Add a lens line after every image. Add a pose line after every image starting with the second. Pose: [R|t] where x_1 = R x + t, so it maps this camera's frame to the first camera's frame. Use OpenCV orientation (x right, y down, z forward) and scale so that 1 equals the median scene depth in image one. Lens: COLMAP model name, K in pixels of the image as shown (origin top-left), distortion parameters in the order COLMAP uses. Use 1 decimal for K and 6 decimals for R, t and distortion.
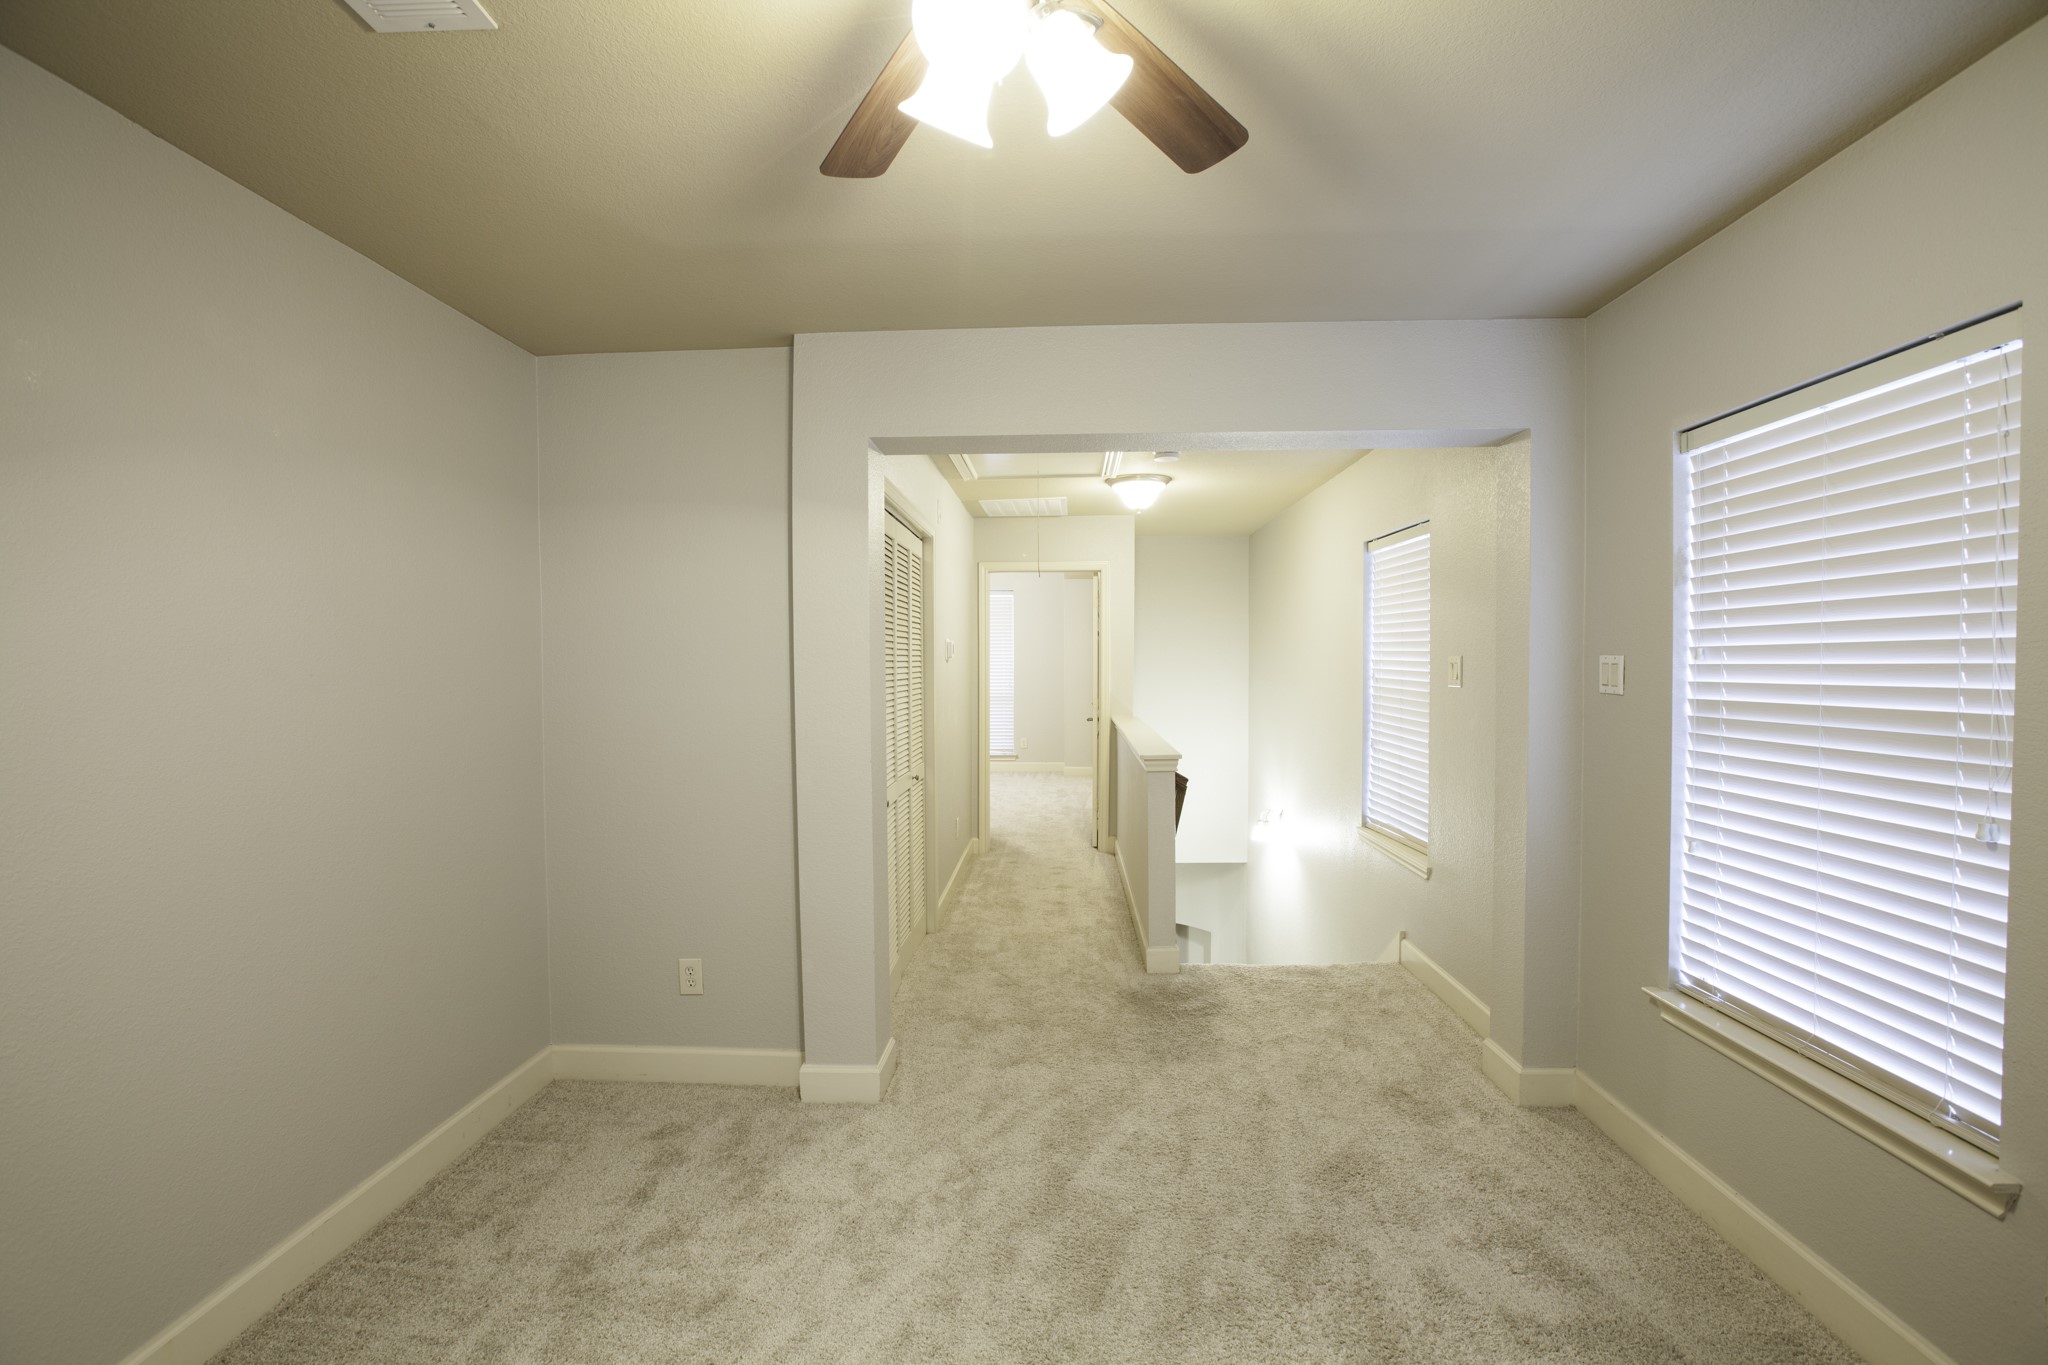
lens RADIAL K [[938.2, 0, 1019.3], [0, 938.2, 683.6], [0, 0, 1]] dist [-0.055398, 0.021661]
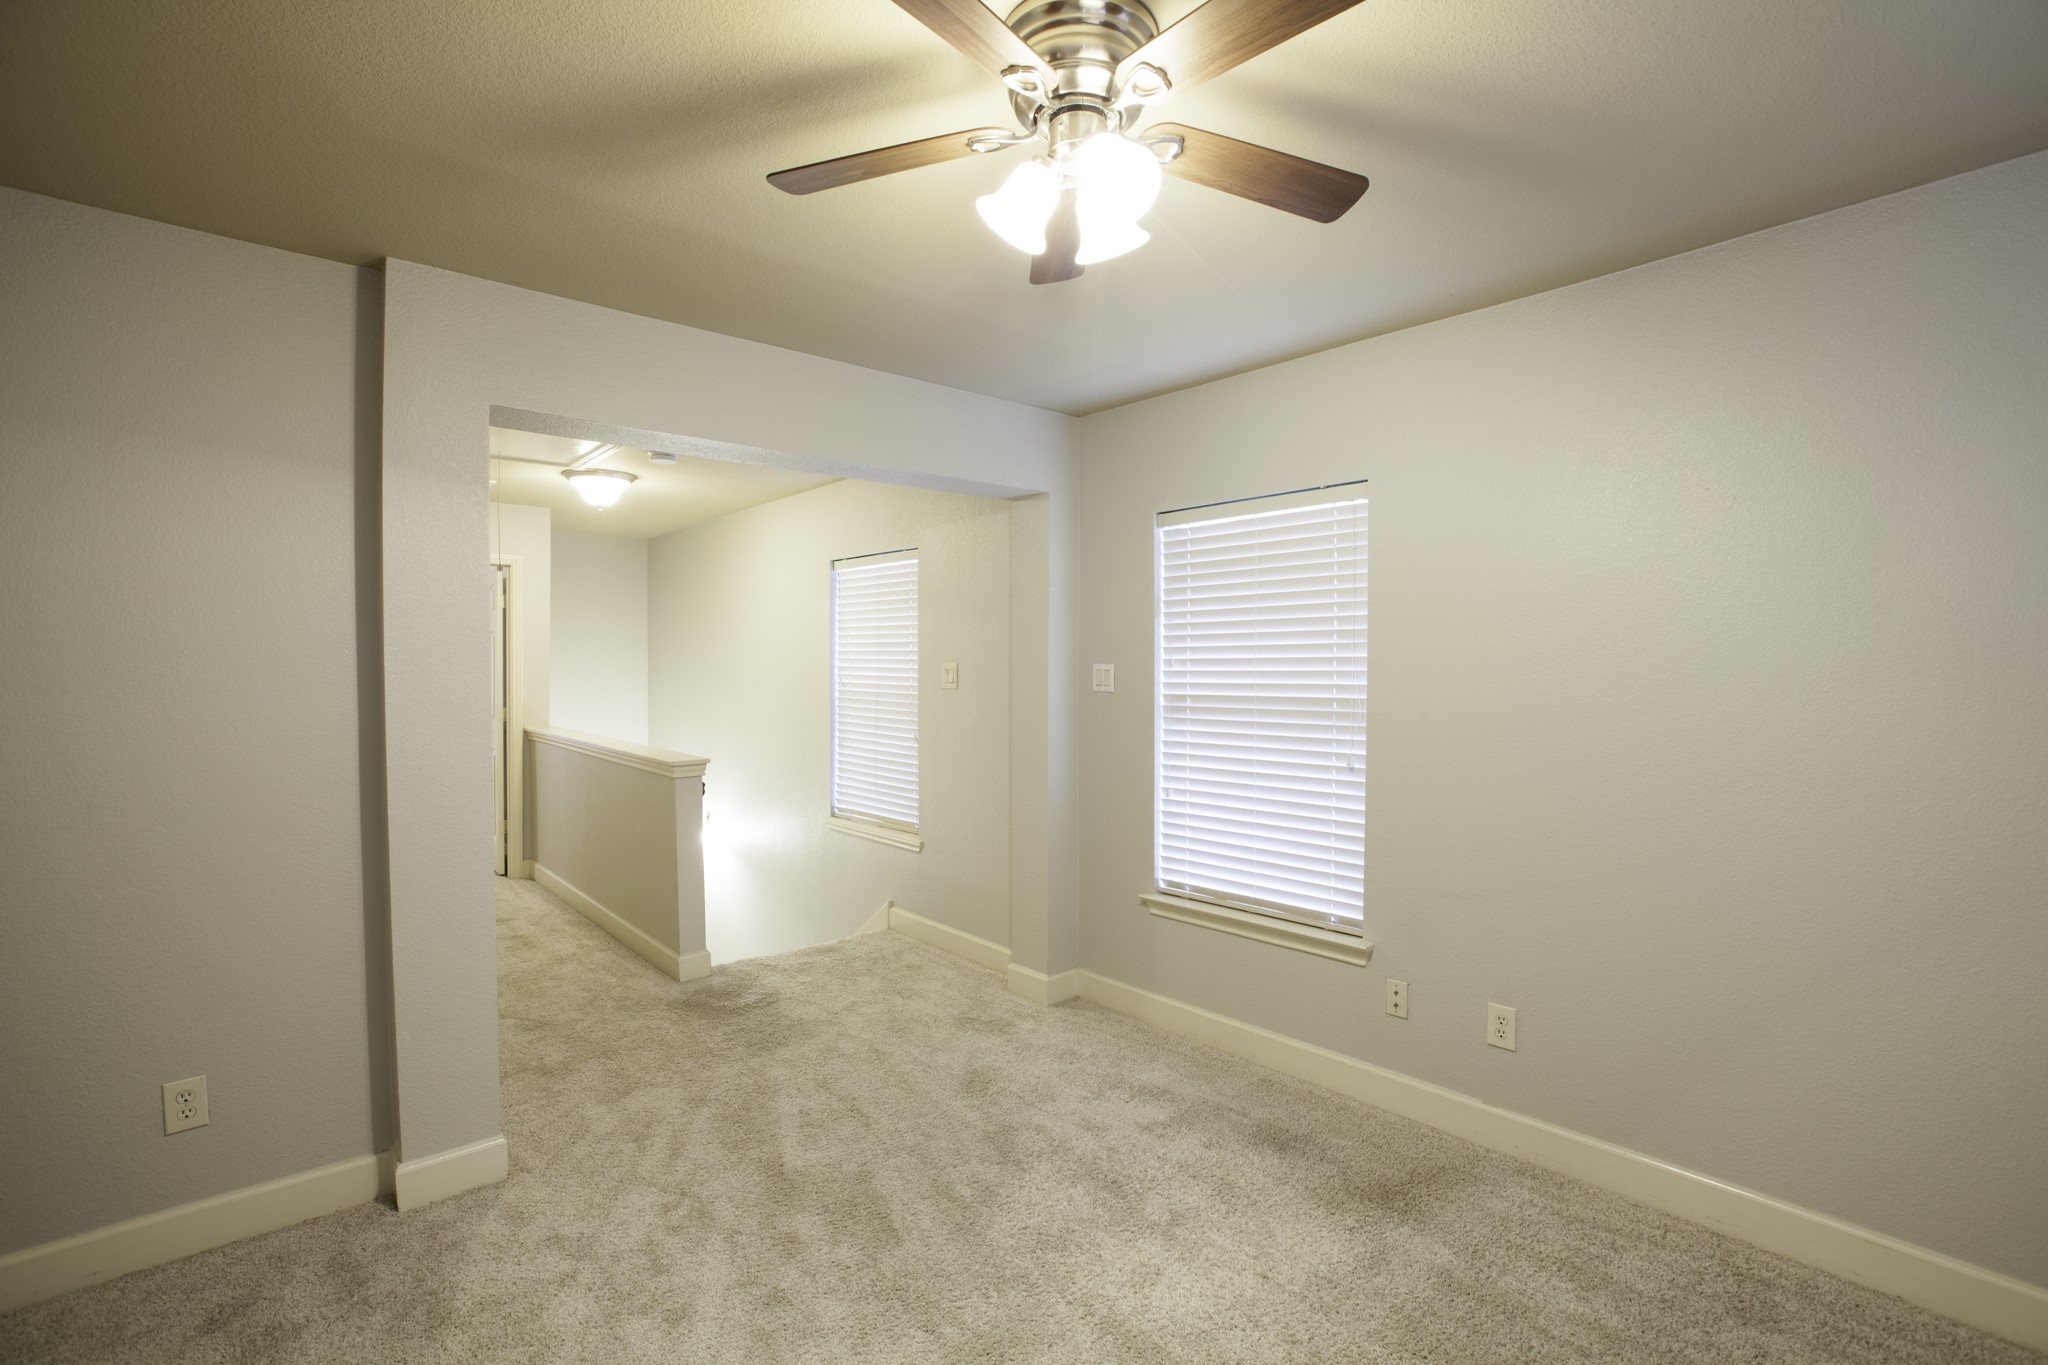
lens RADIAL K [[943.7, 0, 1034.1], [0, 943.7, 684.2], [0, 0, 1]] dist [-0.053163, 0.022098]
pose [[0.709897, -0.000317, 0.704306, -0.407746], [0.006663, 0.999958, -0.006267, 0.007508], [-0.704274, 0.009142, 0.709869, 0.053520]]
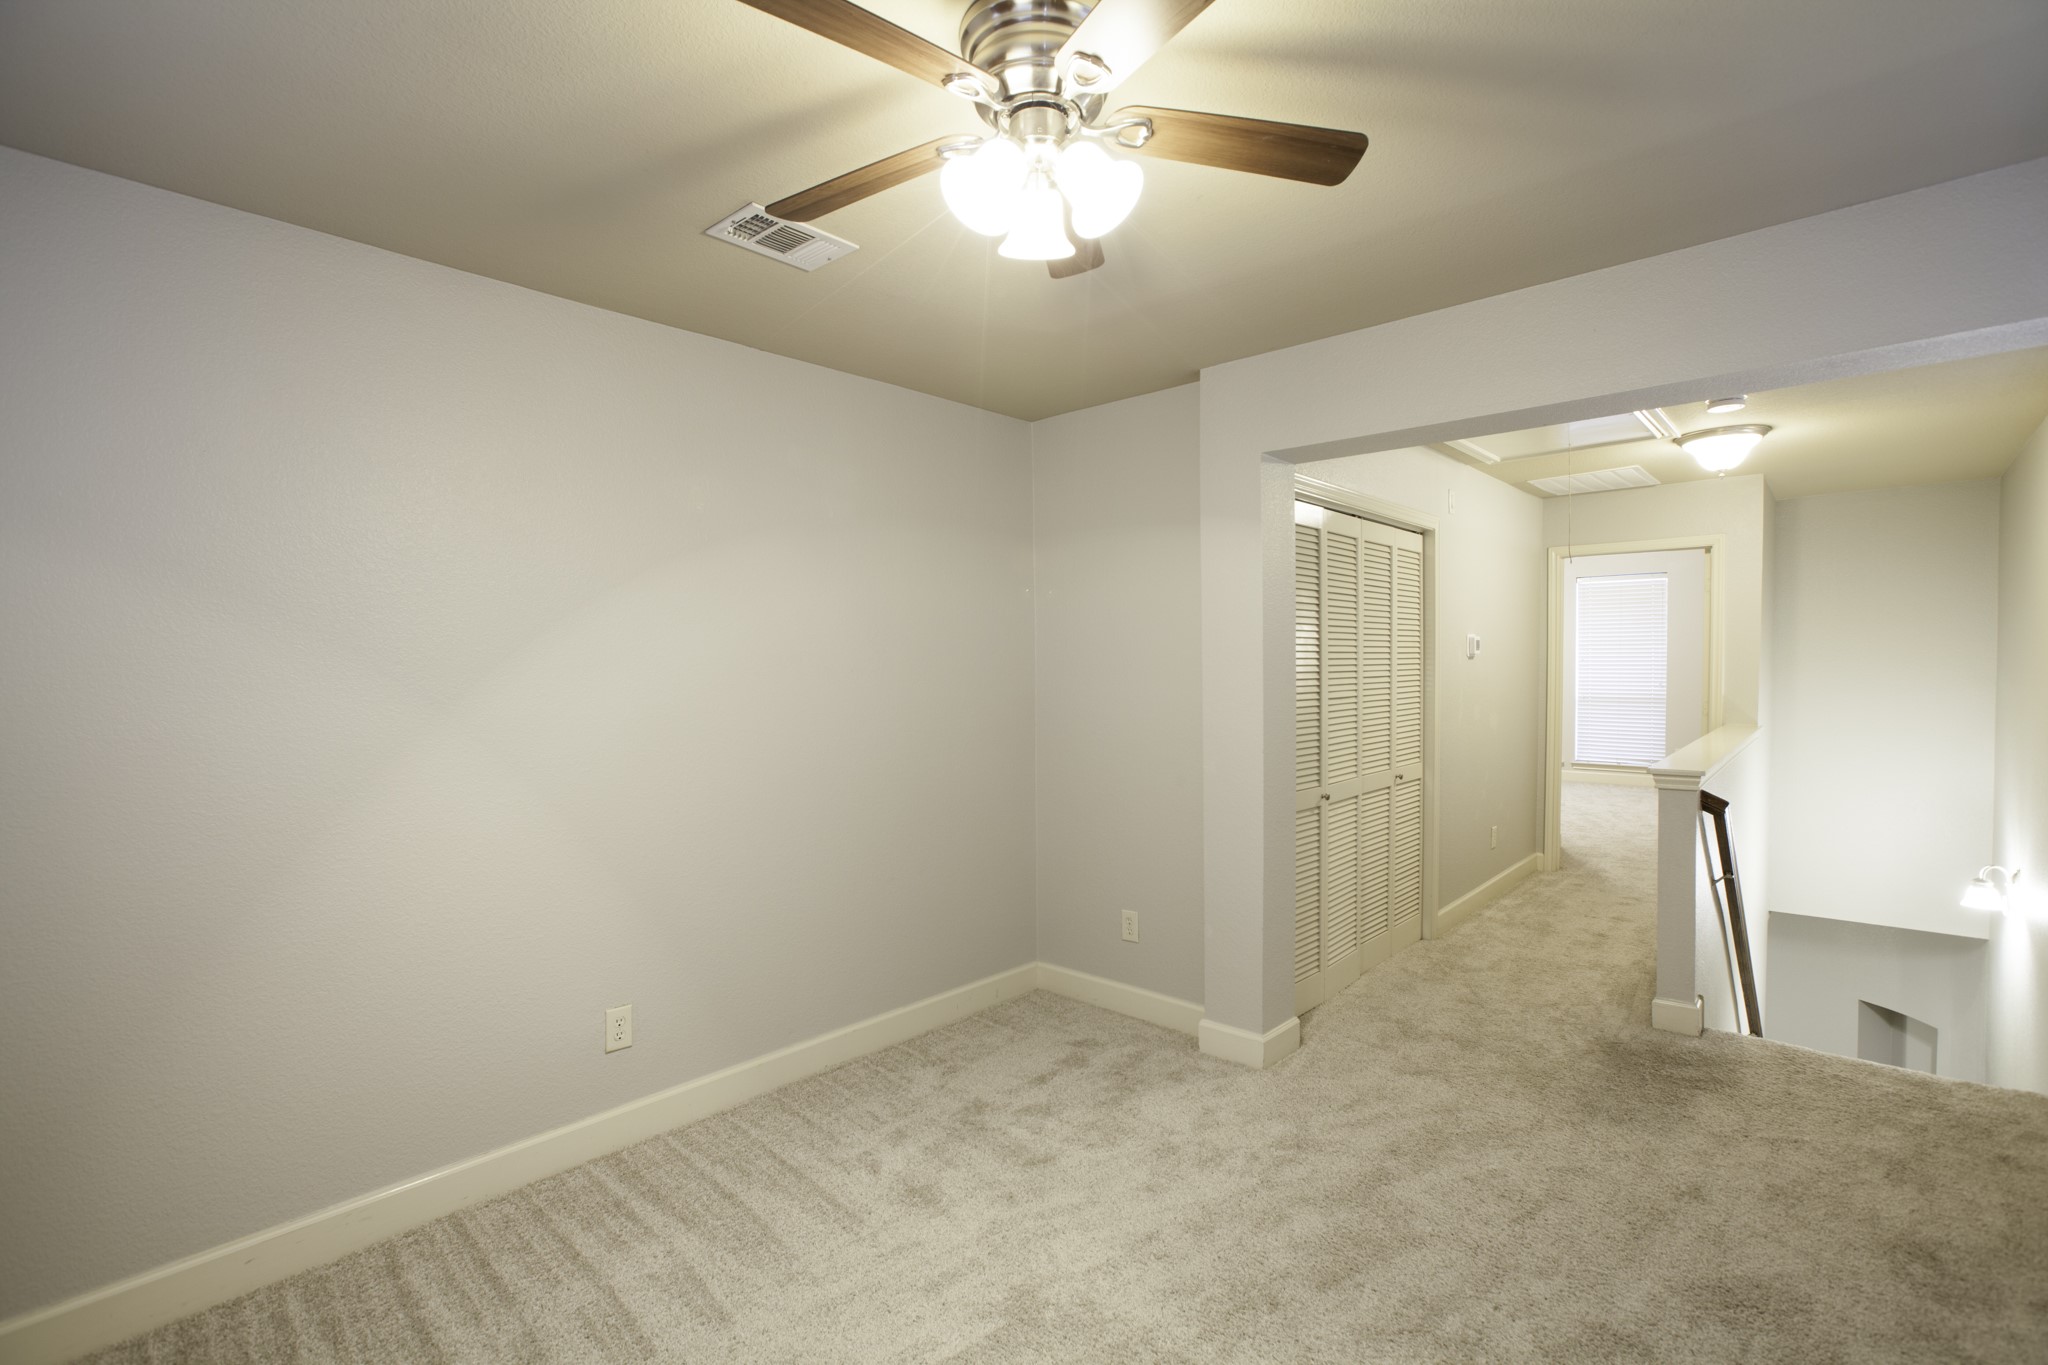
lens RADIAL K [[938.2, 0, 1019.3], [0, 938.2, 683.6], [0, 0, 1]] dist [-0.055398, 0.021661]
pose [[0.757625, 0.012042, -0.652578, 0.336670], [-0.008005, 0.999926, 0.009159, -0.005678], [0.652640, -0.001715, 0.757666, -0.002399]]
